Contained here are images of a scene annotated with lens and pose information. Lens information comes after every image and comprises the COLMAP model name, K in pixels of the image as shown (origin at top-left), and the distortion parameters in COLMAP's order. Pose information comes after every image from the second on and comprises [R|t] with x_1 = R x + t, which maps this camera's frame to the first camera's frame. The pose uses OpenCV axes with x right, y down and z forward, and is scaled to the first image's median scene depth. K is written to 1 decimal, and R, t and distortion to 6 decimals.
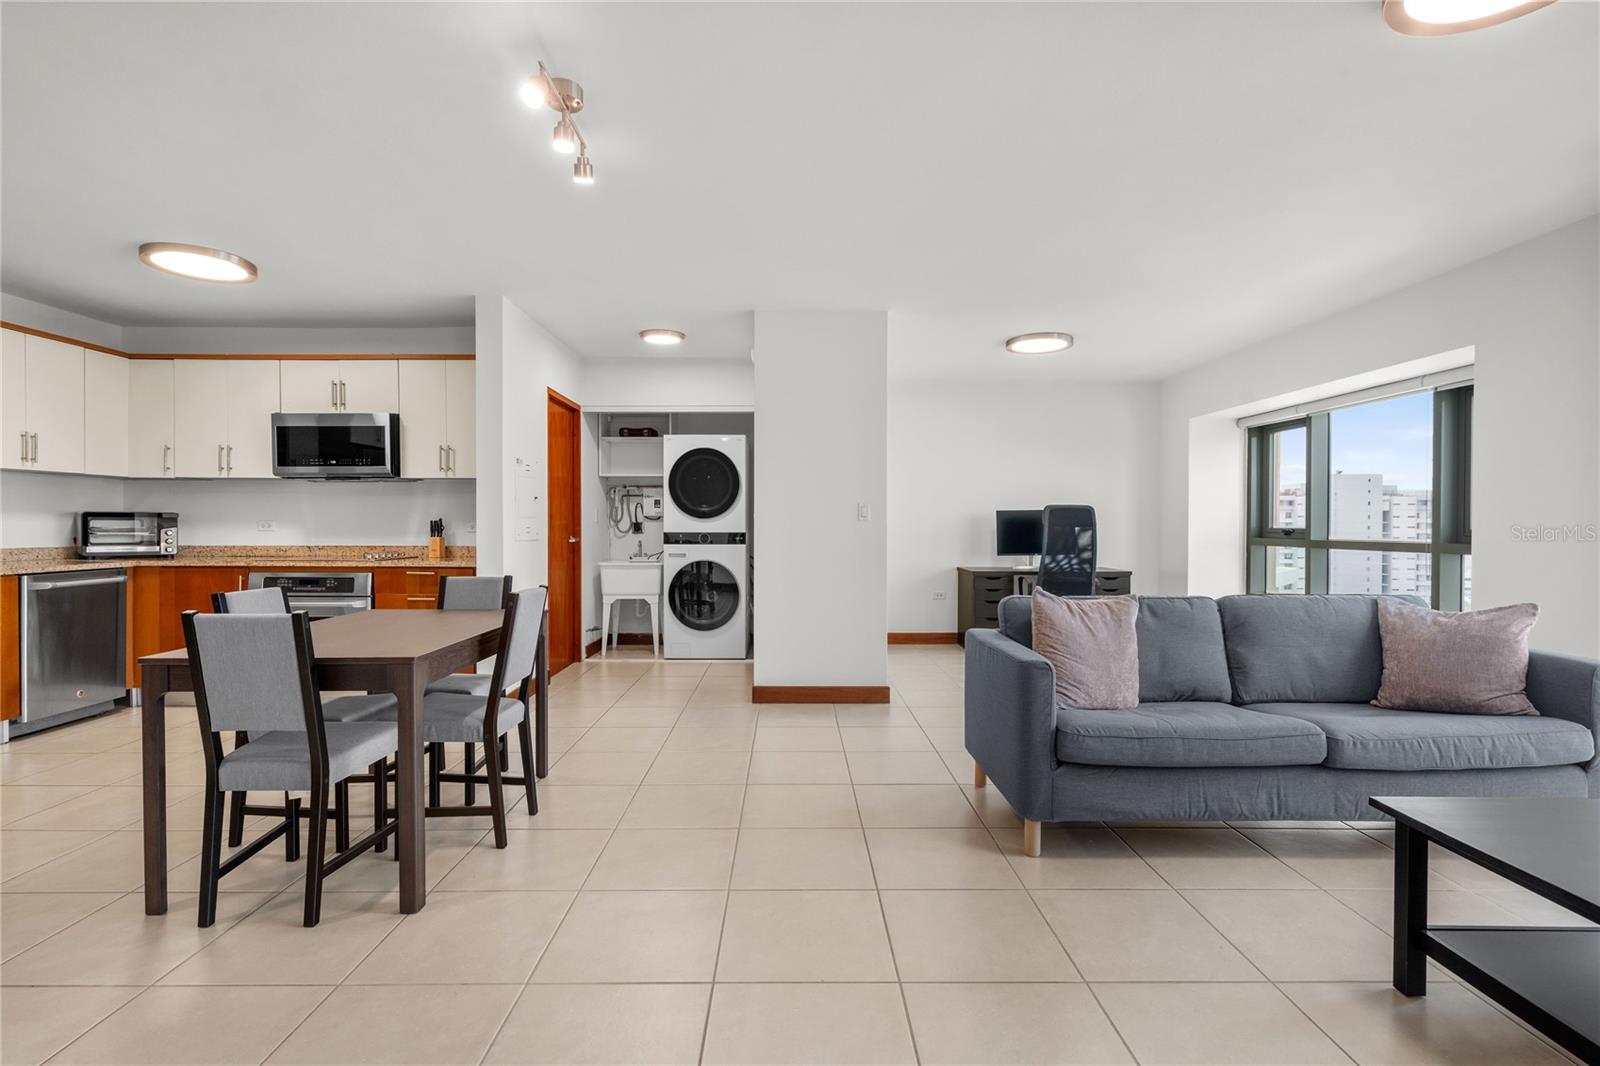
lens RADIAL K [[747.9, 0, 777.7], [0, 747.9, 540.1], [0, 0, 1]] dist [0.004726, 0.001327]
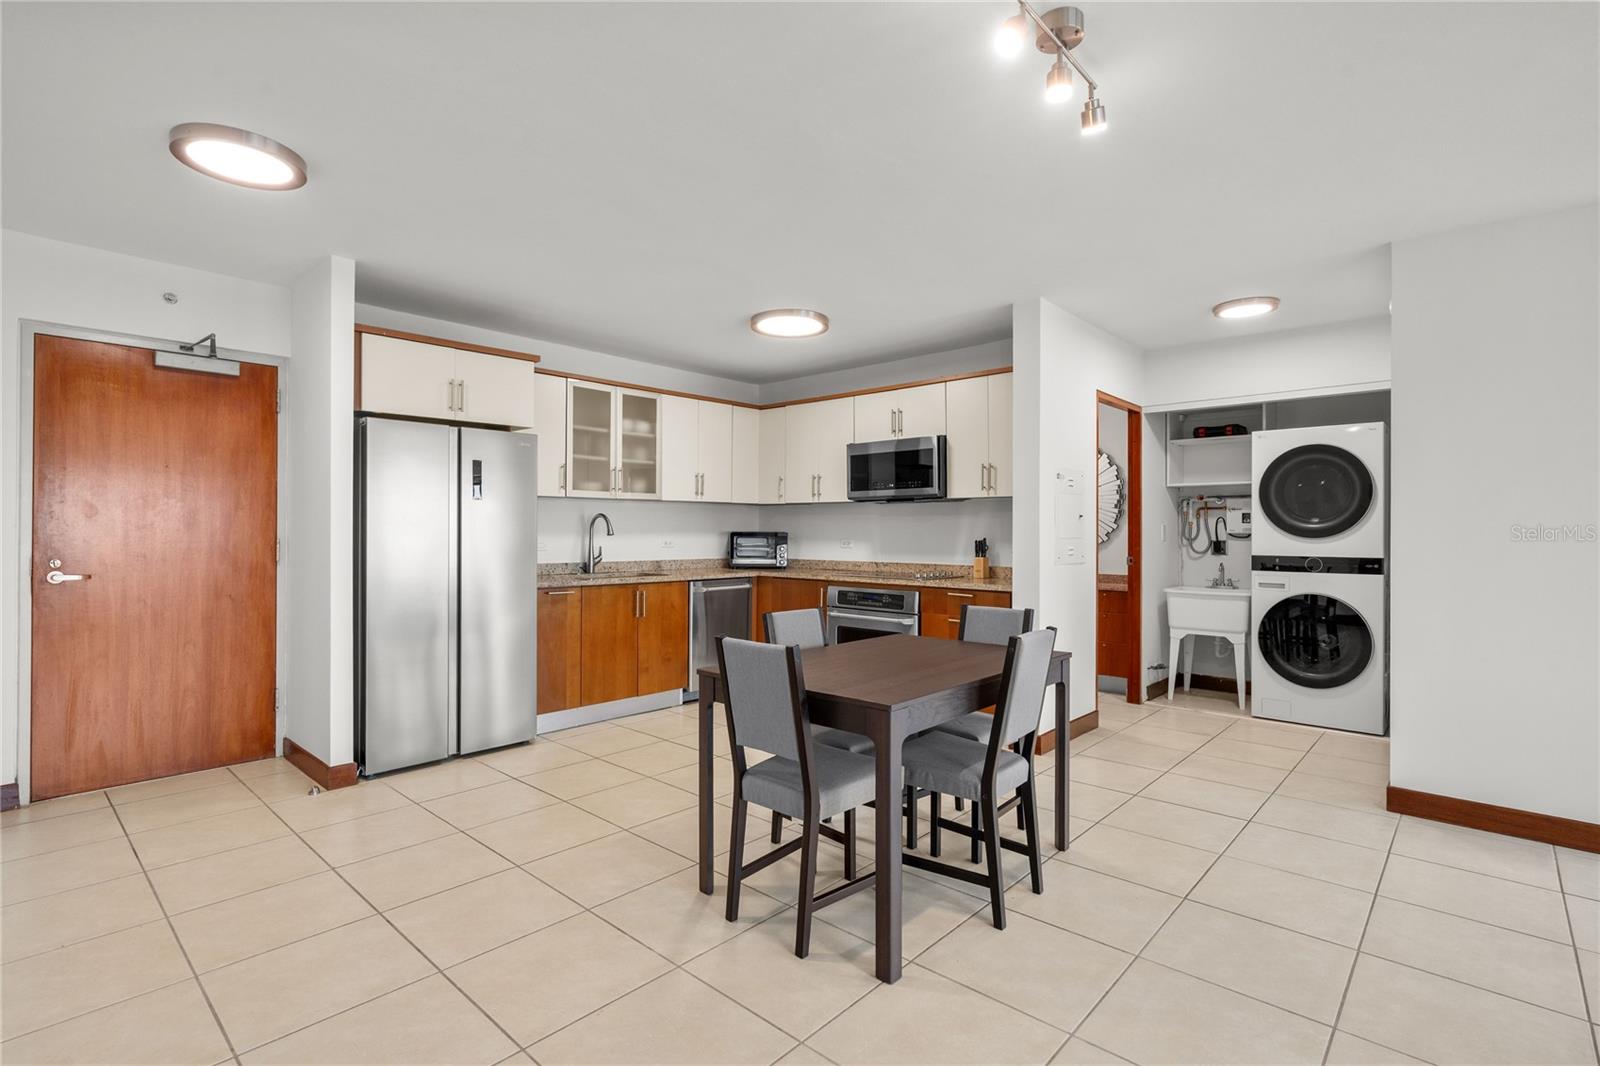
lens RADIAL K [[747.9, 0, 805.5], [0, 747.9, 534.3], [0, 0, 1]] dist [0.004726, 0.001327]
pose [[0.748665, 0.003452, -0.662939, 0.024114], [-0.014645, 0.999829, -0.011333, -0.020894], [0.662787, 0.018194, 0.748587, 0.119722]]
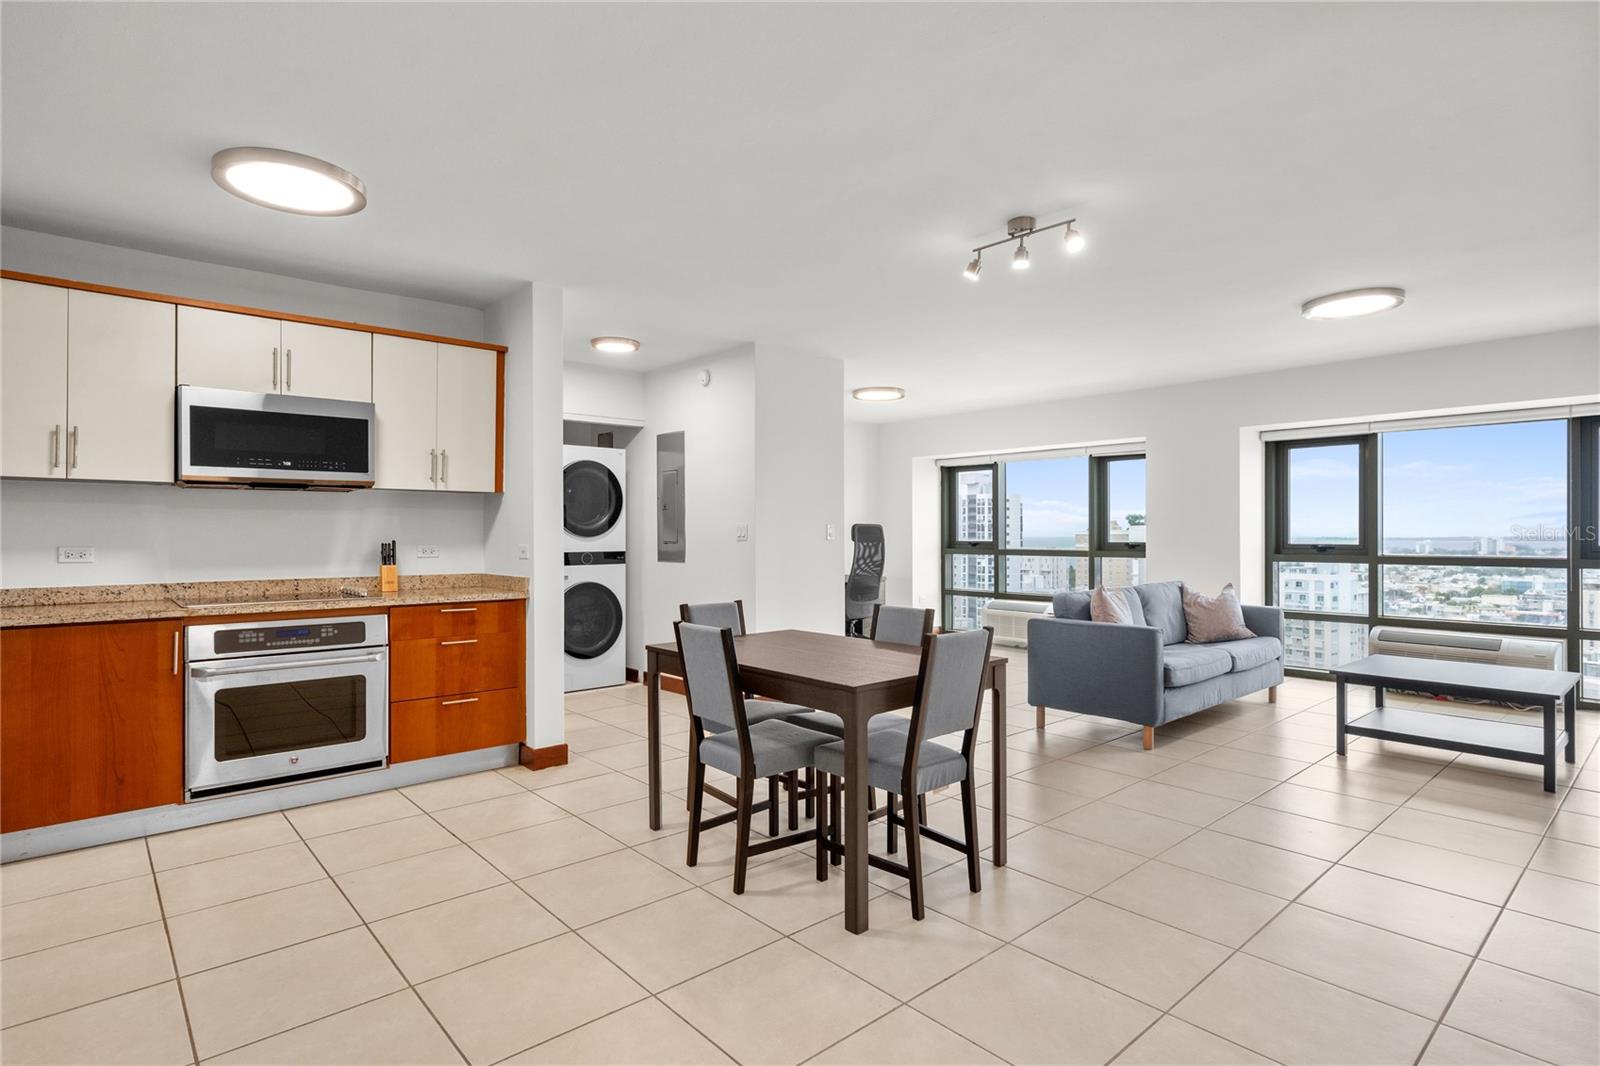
lens RADIAL K [[840.1, 0, 798.6], [0, 840.1, 537.1], [0, 0, 1]] dist [-0.003043, 0.000062]
pose [[0.738462, -0.006464, 0.674264, -0.770604], [0.015414, 0.999855, -0.007295, -0.021099], [-0.674119, 0.015780, 0.738454, 0.082665]]
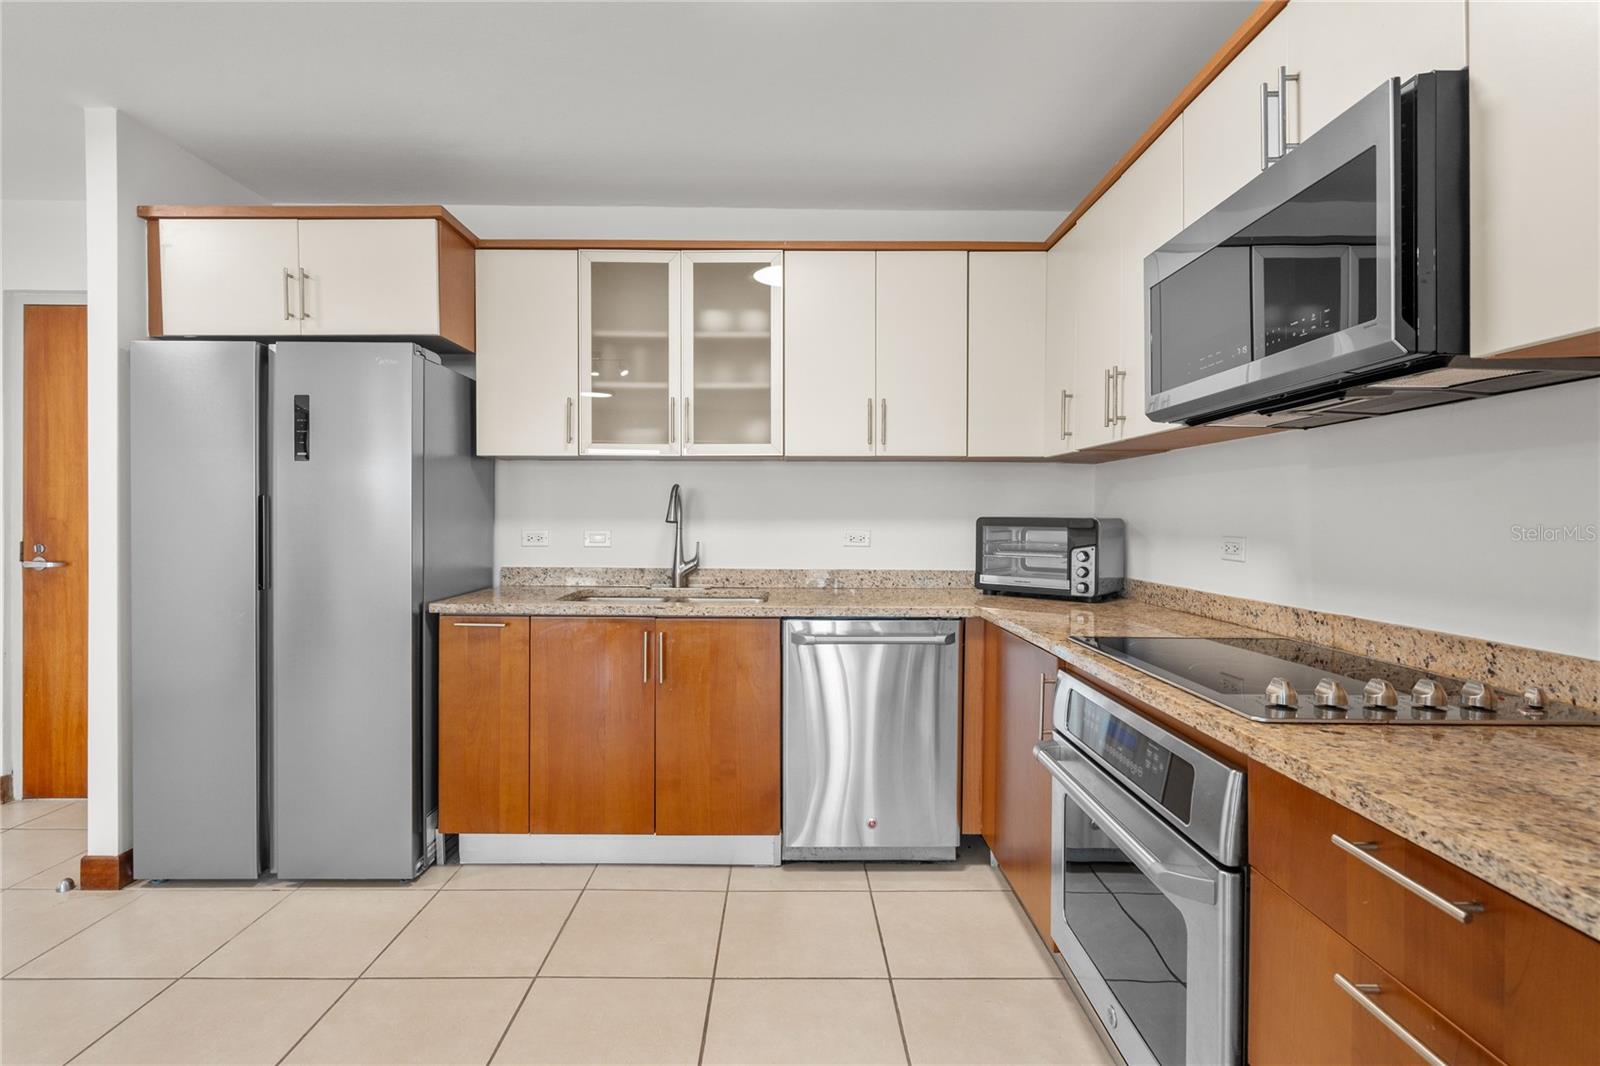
lens RADIAL K [[769.6, 0, 768.8], [0, 769.6, 526.4], [0, 0, 1]] dist [0.001875, -0.000165]
pose [[0.009518, 0.008948, -0.999915, -0.282380], [-0.023661, 0.999682, 0.008721, -0.031401], [0.999675, 0.023576, 0.009726, 0.804764]]
